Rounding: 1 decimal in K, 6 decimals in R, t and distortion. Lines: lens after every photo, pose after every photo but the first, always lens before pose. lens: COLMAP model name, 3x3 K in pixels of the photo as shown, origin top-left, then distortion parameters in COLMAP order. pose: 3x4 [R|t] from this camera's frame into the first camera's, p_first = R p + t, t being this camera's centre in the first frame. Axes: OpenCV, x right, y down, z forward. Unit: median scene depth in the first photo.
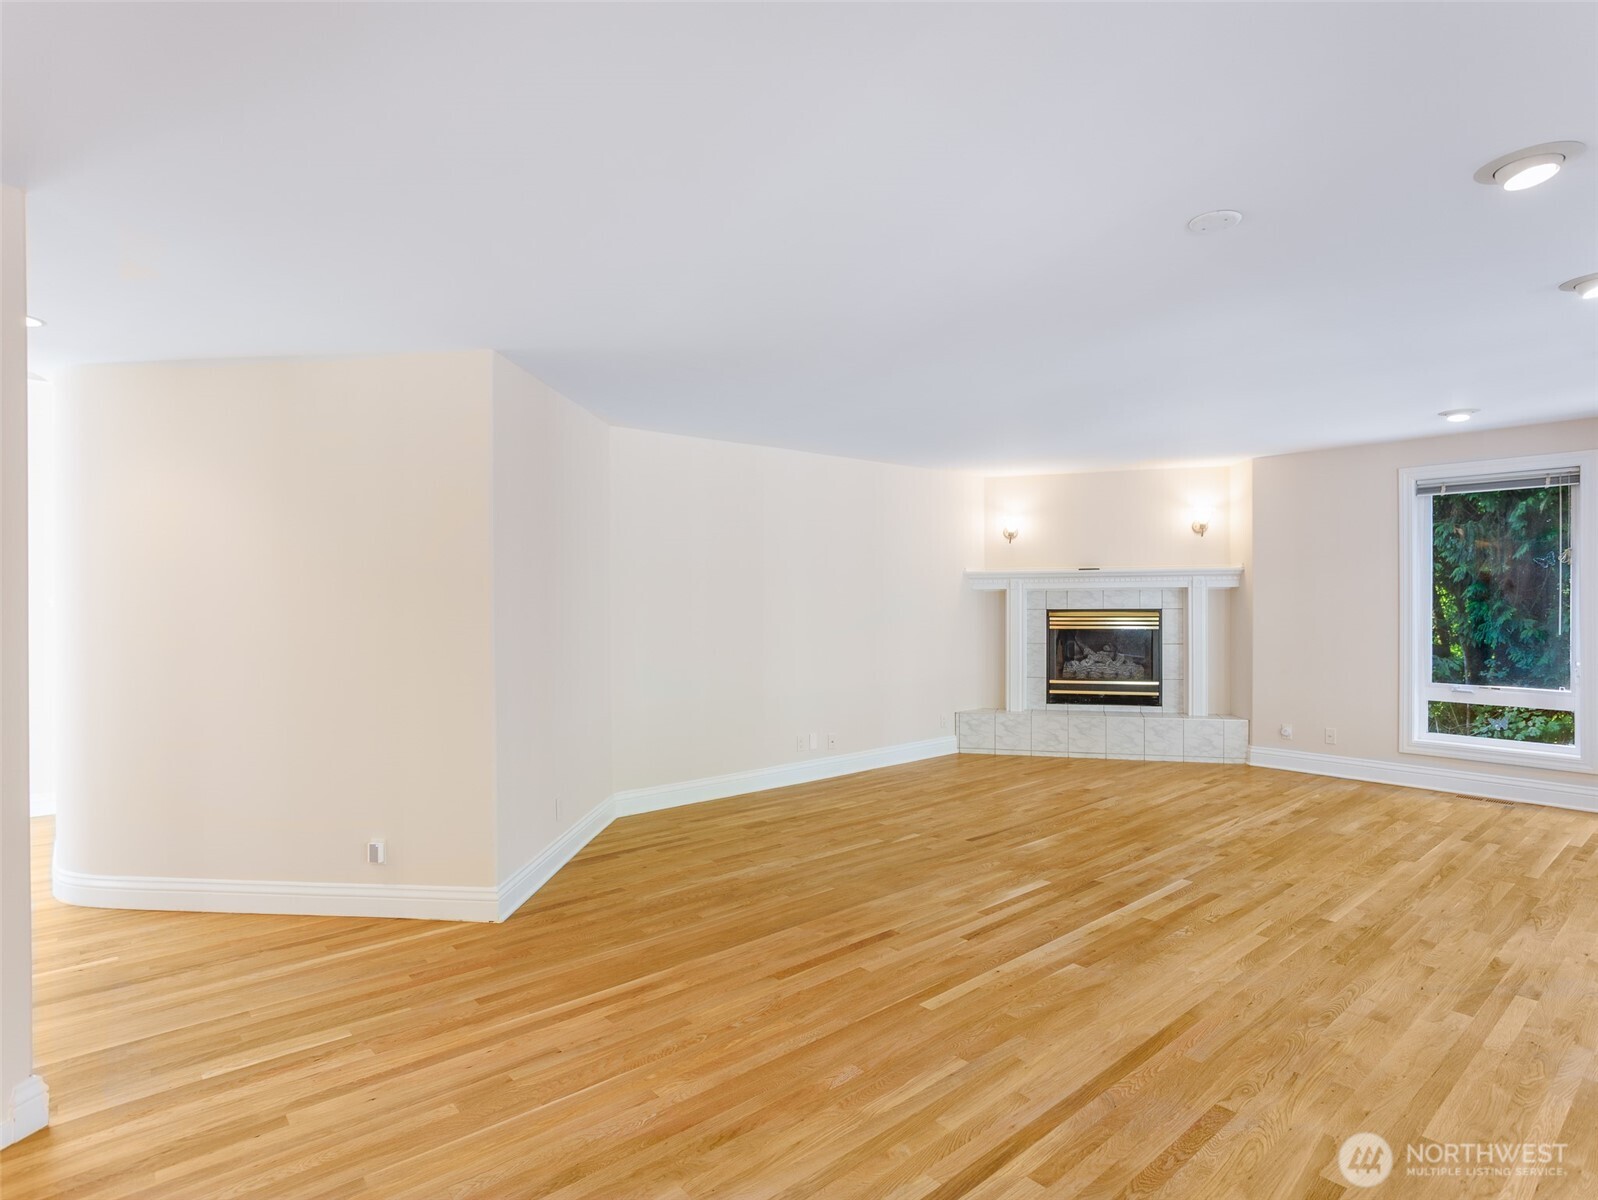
lens RADIAL K [[866.9, 0, 789.6], [0, 866.9, 597.0], [0, 0, 1]] dist [-0.048771, 0.028823]
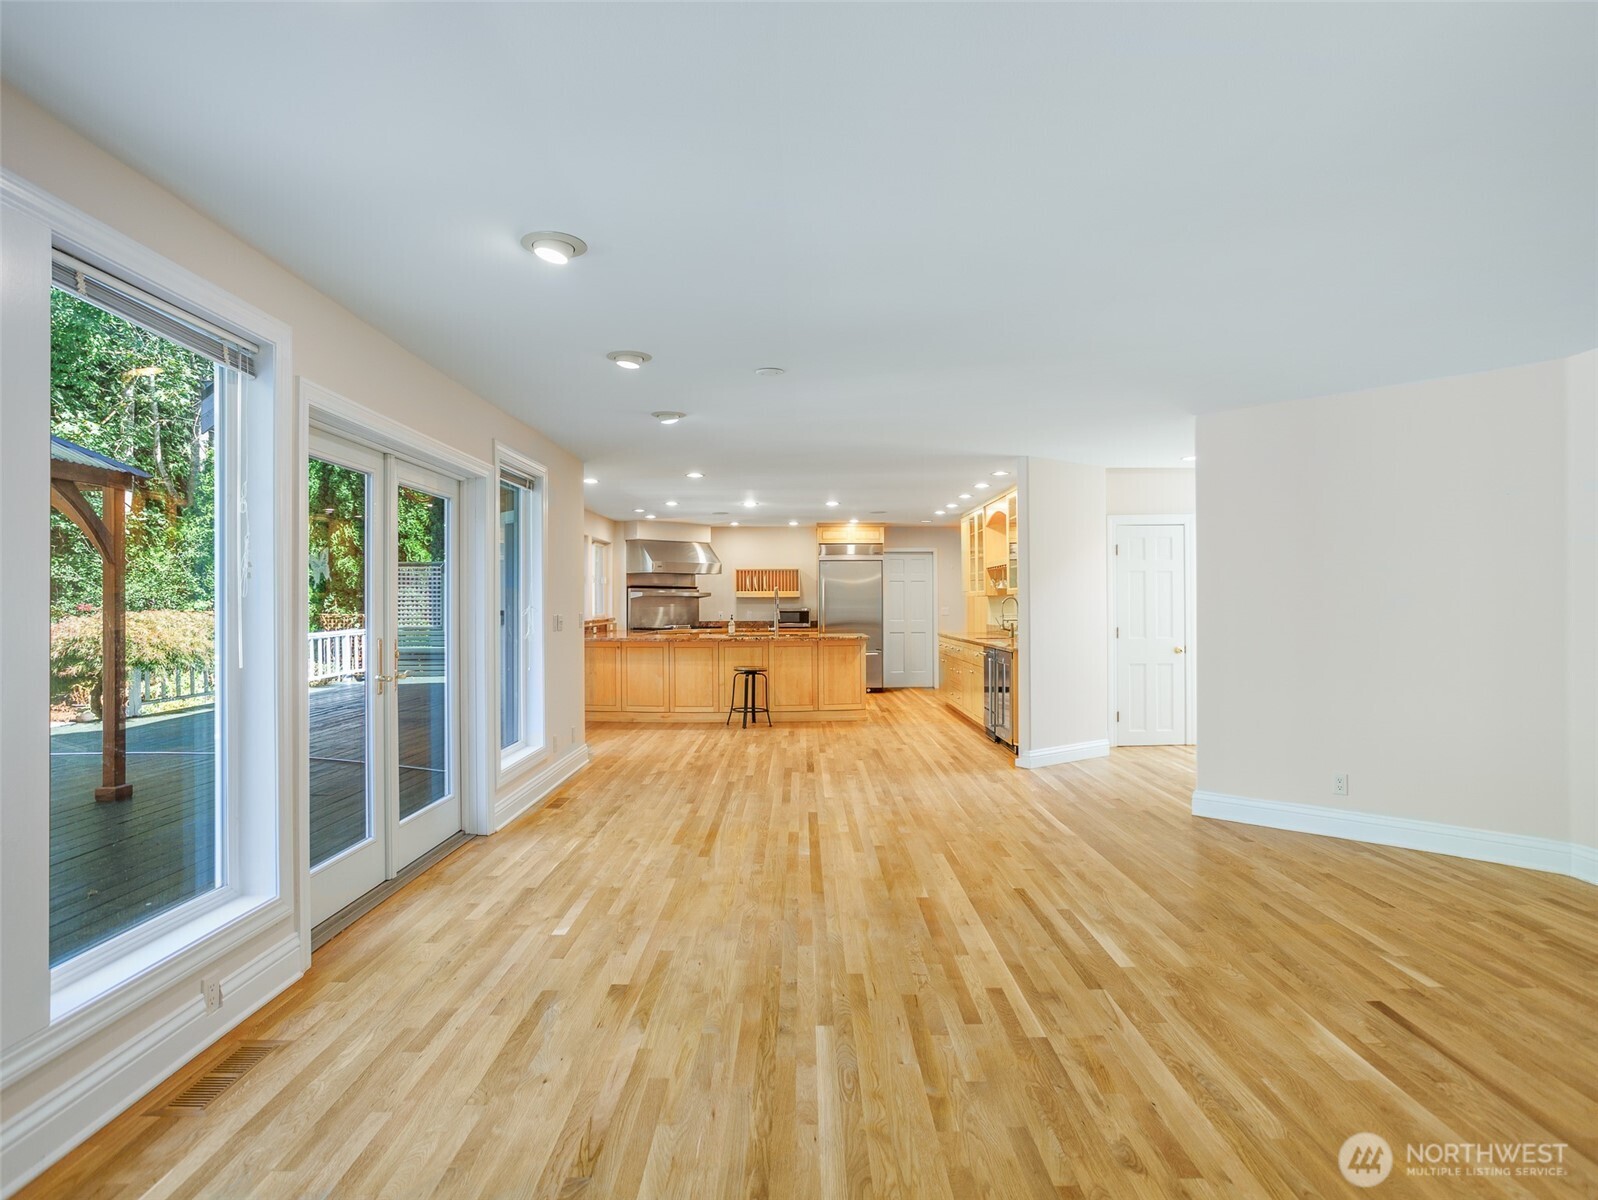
lens RADIAL K [[866.9, 0, 791.7], [0, 866.9, 594.5], [0, 0, 1]] dist [-0.048771, 0.028823]
pose [[-0.653968, 0.002176, -0.756519, 1.030041], [0.008299, 0.999956, -0.004298, 0.011592], [0.756477, -0.009089, -0.653957, 1.249904]]
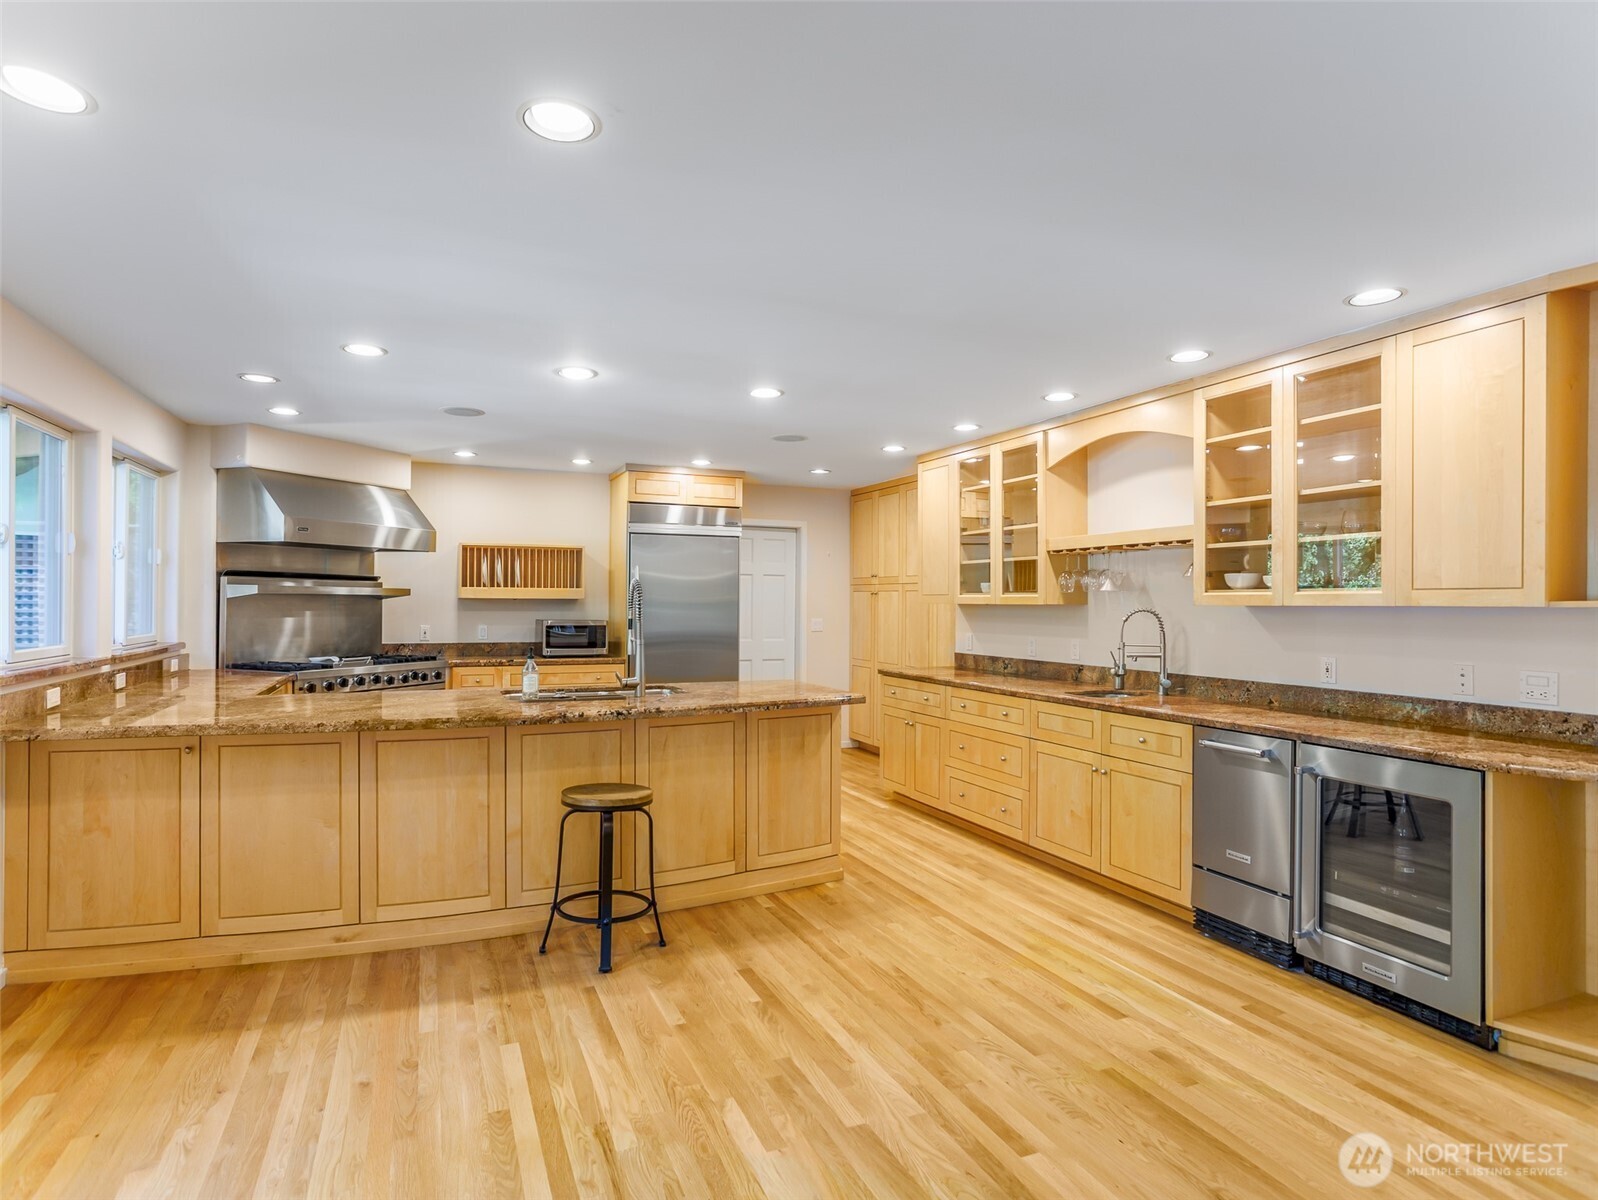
lens RADIAL K [[866.9, 0, 790.2], [0, 866.9, 605.4], [0, 0, 1]] dist [-0.048771, 0.028823]
pose [[-0.299260, 0.007896, -0.954139, 0.234080], [-0.006263, 0.999928, 0.010239, 0.001096], [0.954151, 0.009040, -0.299189, 0.233073]]
